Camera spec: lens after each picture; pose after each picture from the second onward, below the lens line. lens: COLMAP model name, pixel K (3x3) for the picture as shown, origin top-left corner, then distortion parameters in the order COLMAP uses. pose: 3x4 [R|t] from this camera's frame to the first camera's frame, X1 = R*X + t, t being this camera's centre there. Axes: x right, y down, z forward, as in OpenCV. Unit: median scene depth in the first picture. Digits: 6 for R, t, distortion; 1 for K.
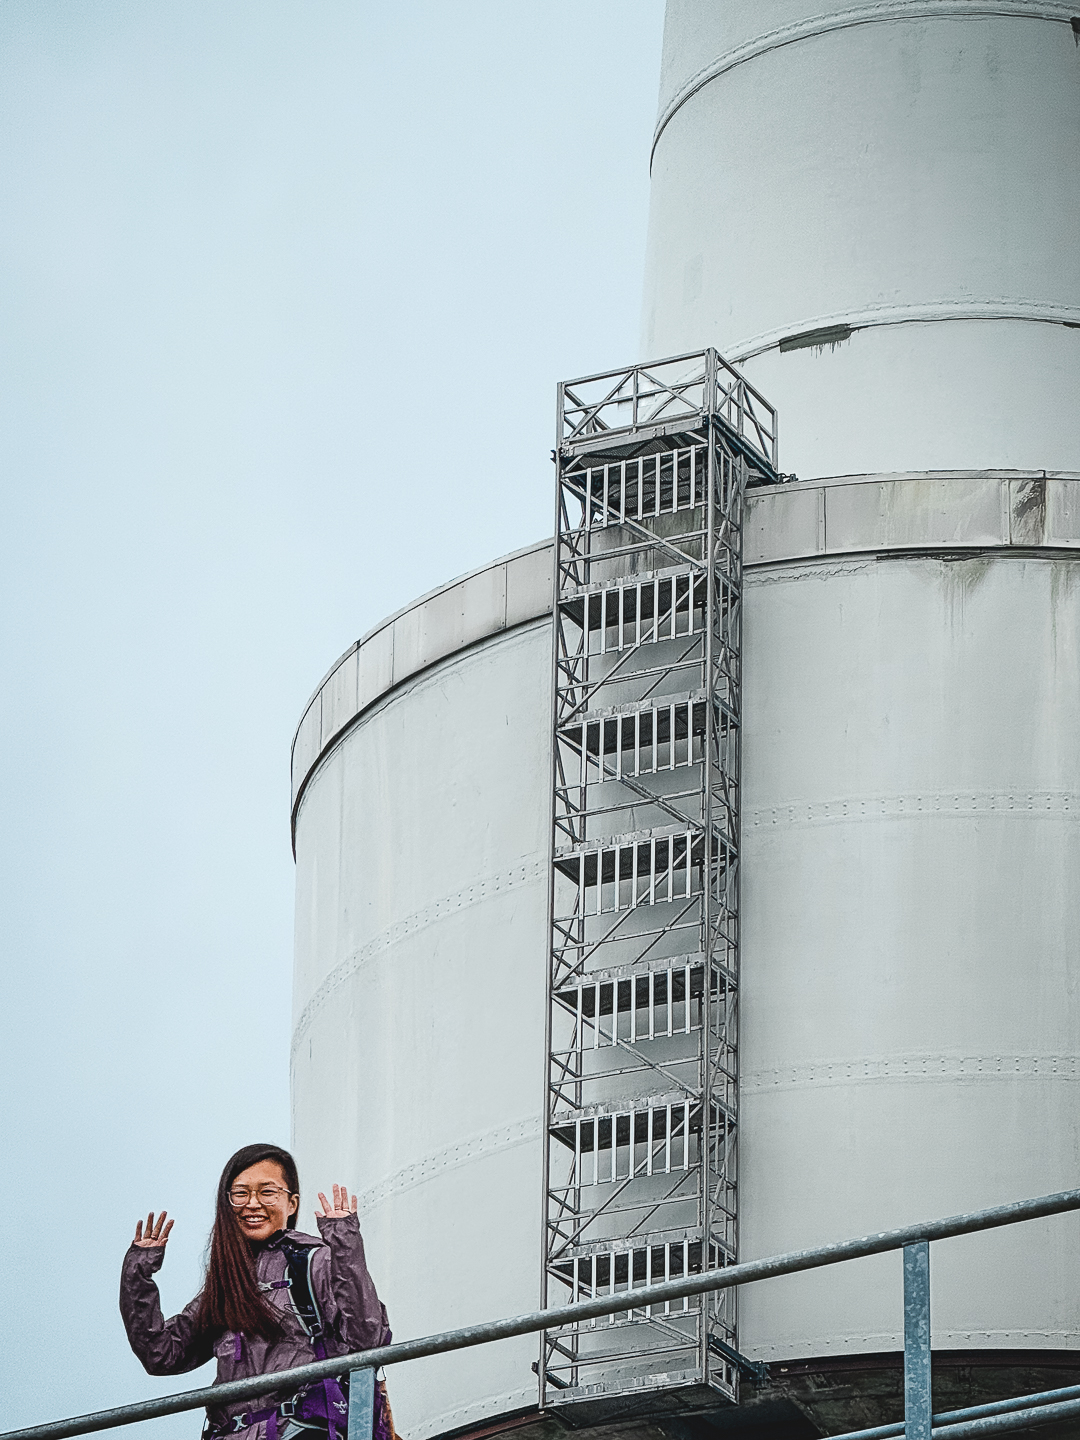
lens RADIAL K [[6710.3, 0, 537.2], [0, 6710.3, 722.5], [0, 0, 1]] dist [-0.004585, 0.000000]
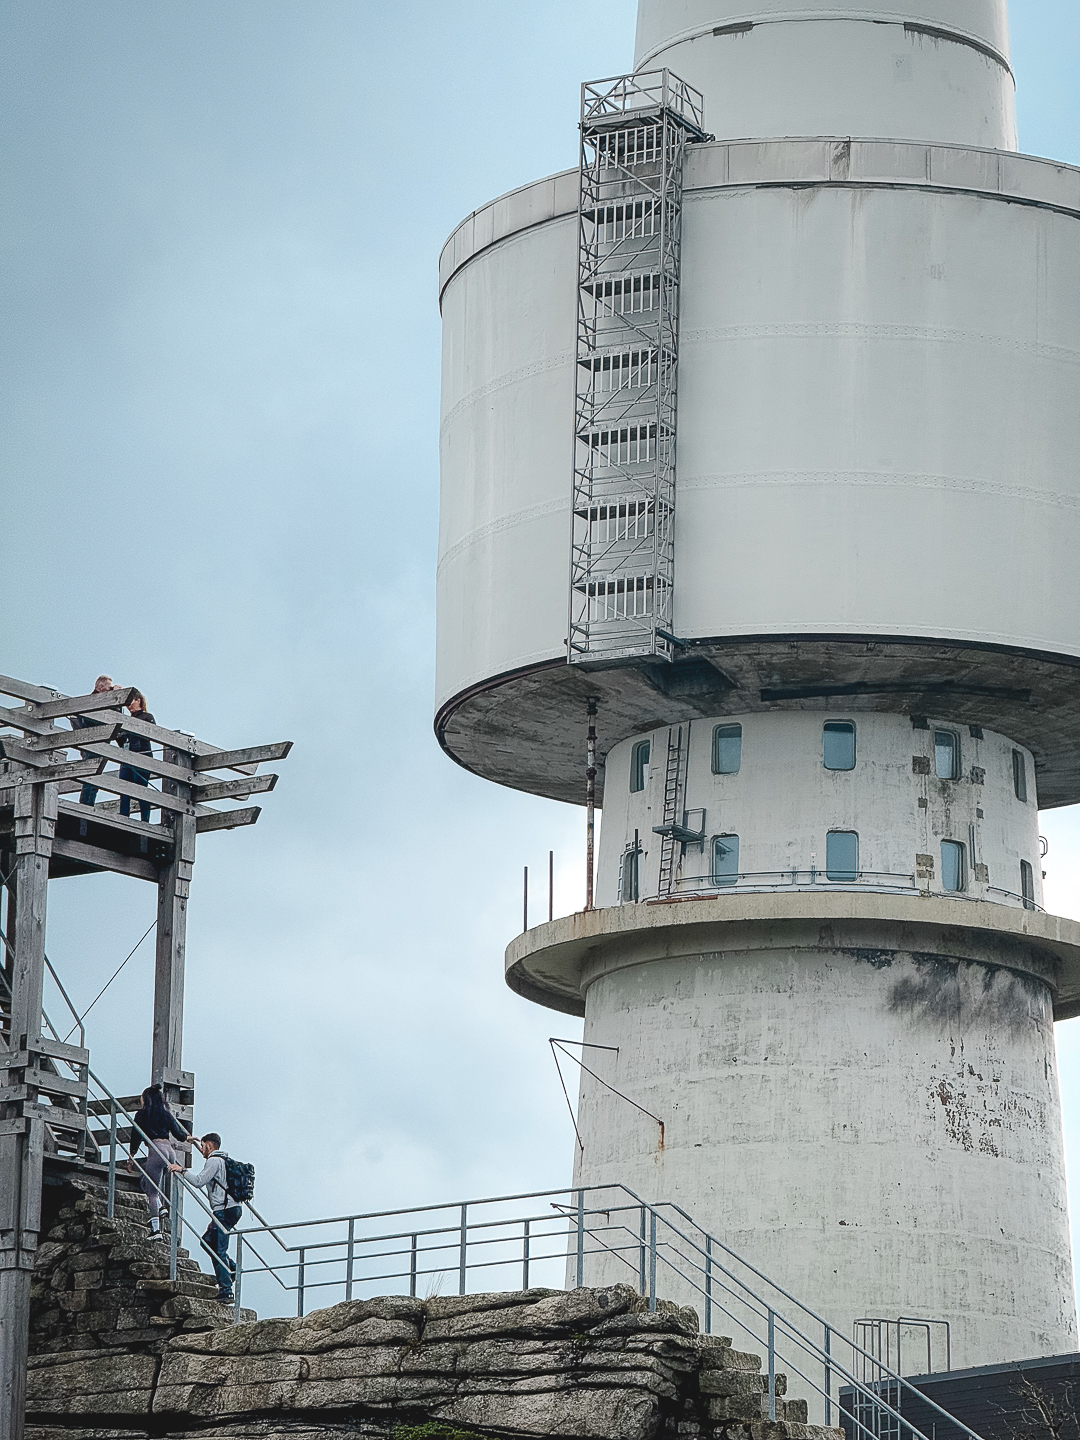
lens RADIAL K [[4968.6, 0, 553.2], [0, 4968.6, 710.5], [0, 0, 1]] dist [0.286113, 0.000000]
pose [[0.999674, 0.000279, -0.025528, 0.030316], [0.004501, 0.982348, 0.187007, -0.138451], [0.025129, -0.187061, 0.982027, -0.353464]]
